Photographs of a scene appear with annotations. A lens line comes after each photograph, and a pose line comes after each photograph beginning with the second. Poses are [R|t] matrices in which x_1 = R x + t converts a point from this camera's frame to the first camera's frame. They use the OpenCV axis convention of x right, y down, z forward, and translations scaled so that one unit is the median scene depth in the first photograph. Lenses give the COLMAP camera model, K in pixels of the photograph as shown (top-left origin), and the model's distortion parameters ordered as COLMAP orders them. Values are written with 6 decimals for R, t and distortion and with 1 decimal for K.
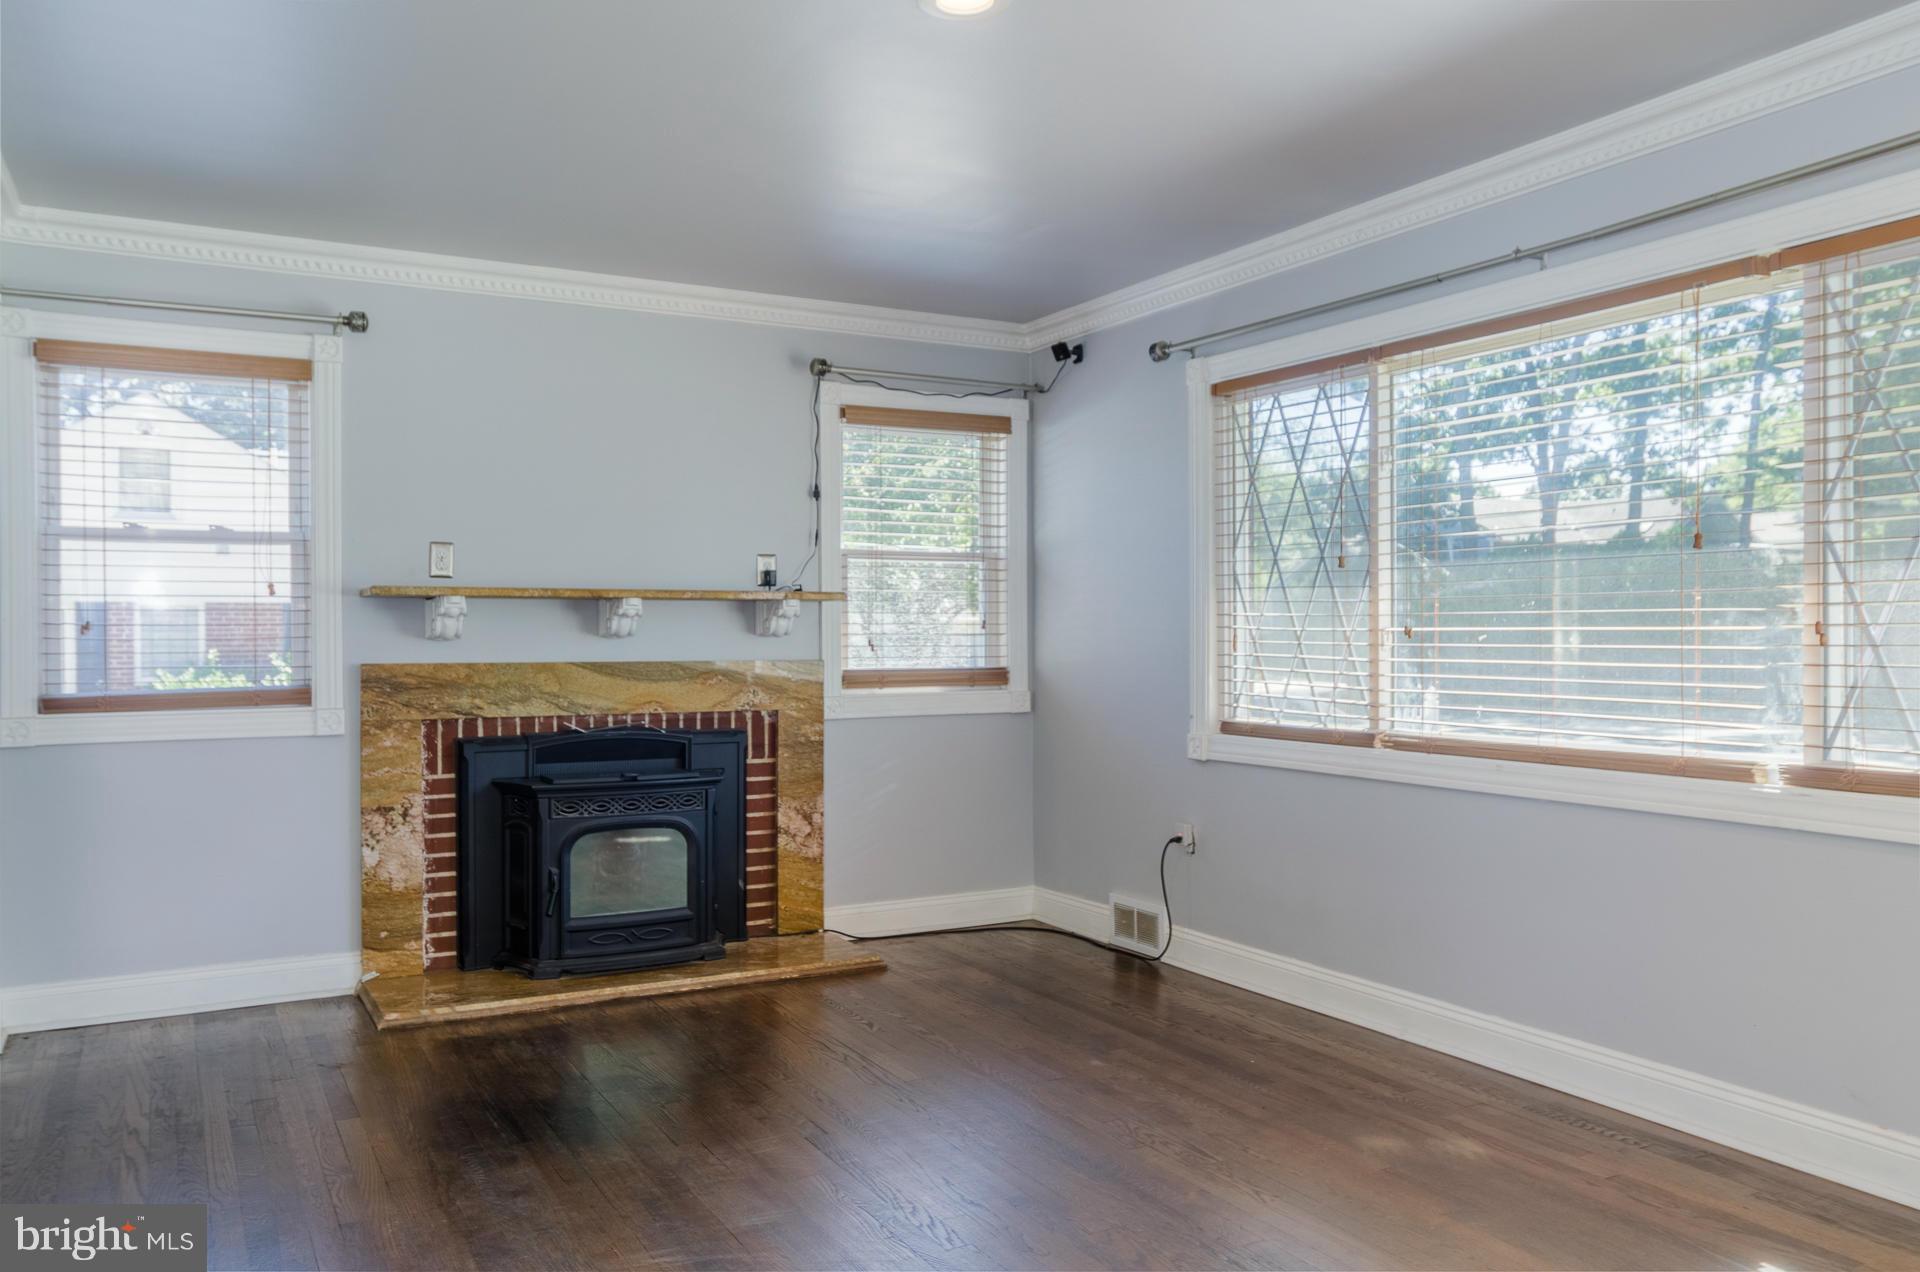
lens RADIAL K [[1446.8, 0, 938.5], [0, 1446.8, 630.8], [0, 0, 1]] dist [-0.002270, 0.006705]
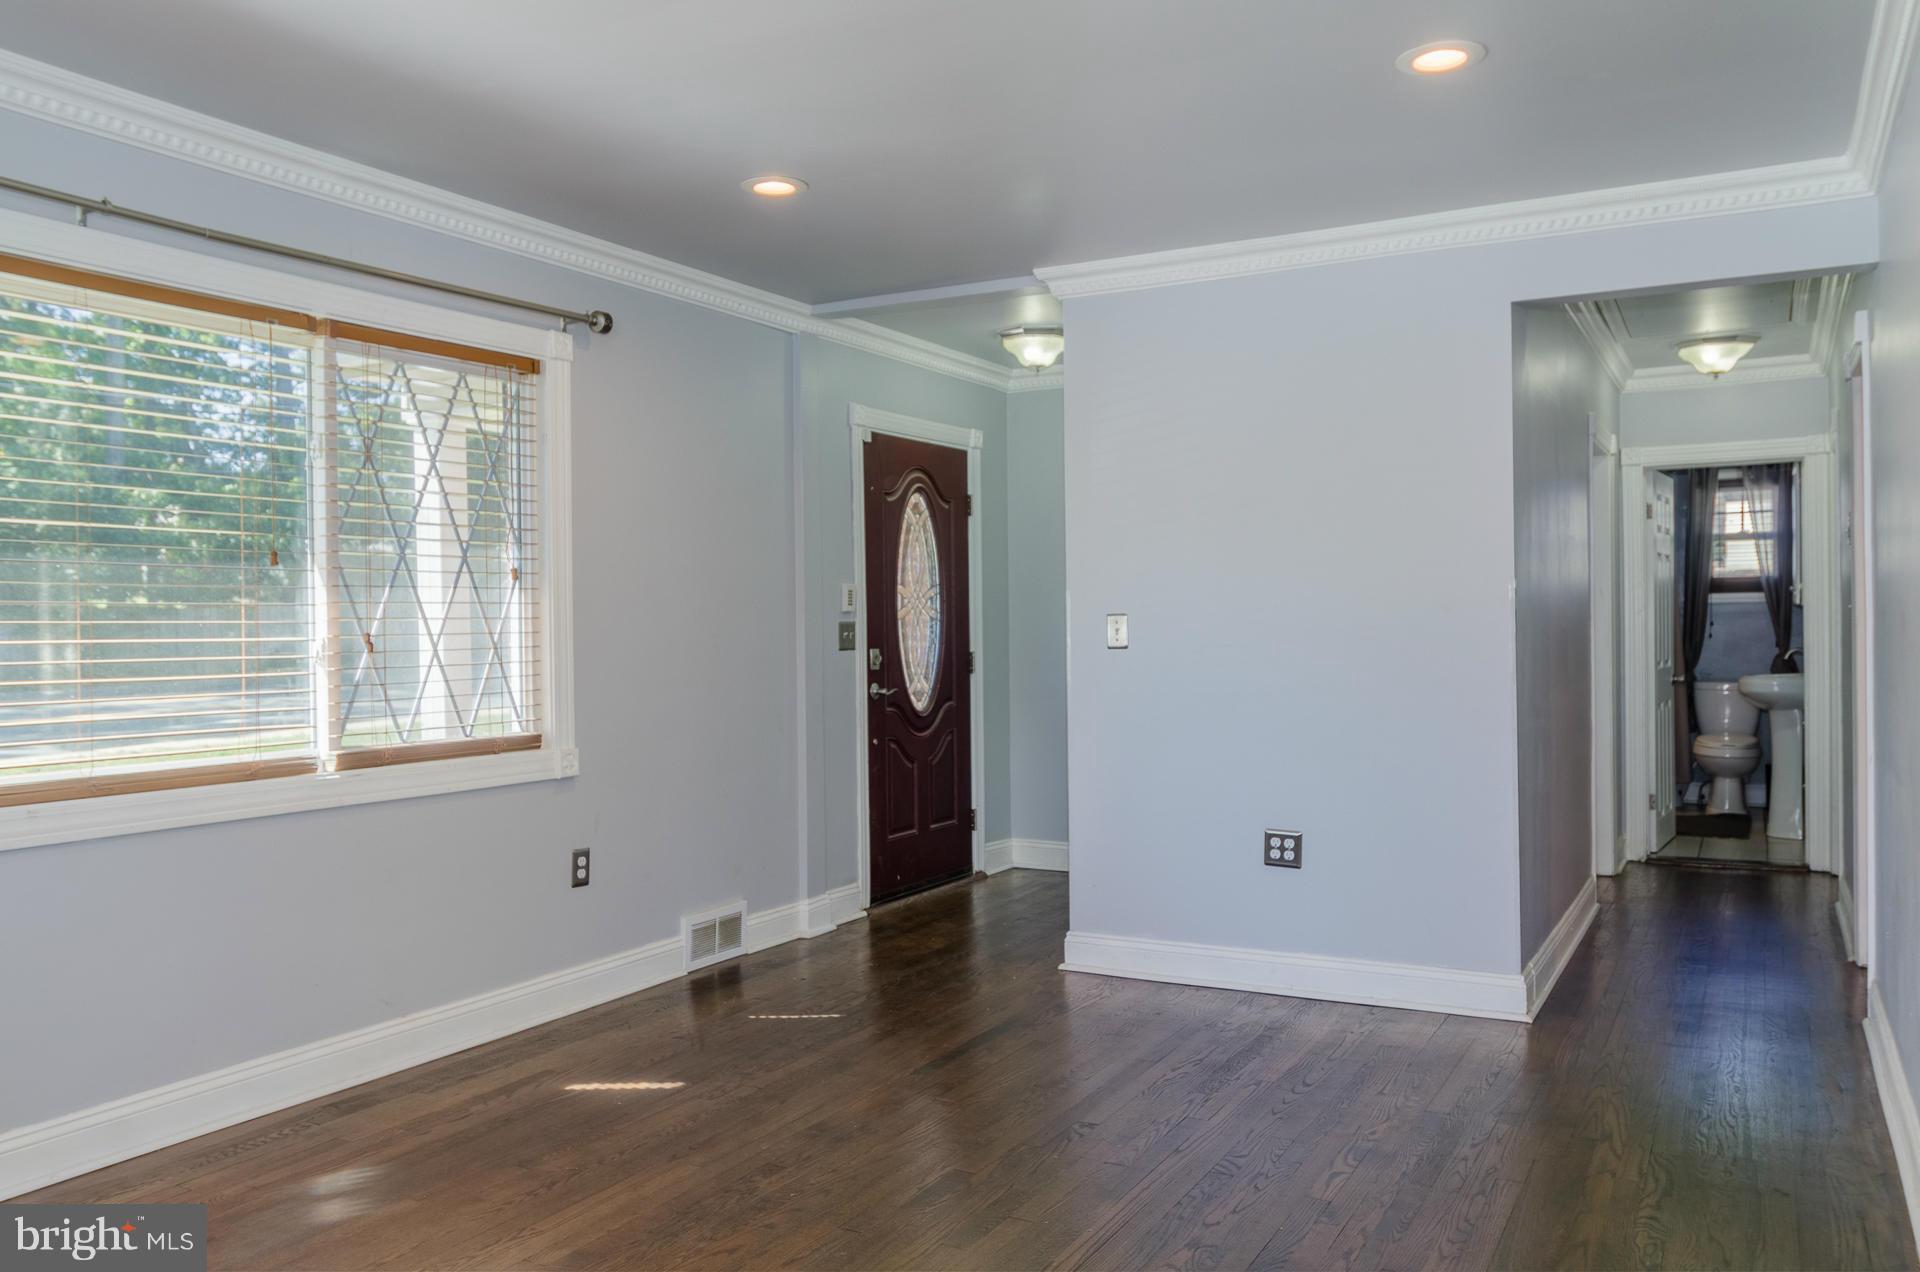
lens RADIAL K [[1446.8, 0, 930.9], [0, 1446.8, 653.3], [0, 0, 1]] dist [-0.002270, 0.006705]
pose [[-0.524844, 0.008687, 0.851154, -0.666288], [0.024633, 0.999684, 0.004987, 0.016117], [-0.850842, 0.023584, -0.524892, 1.174883]]
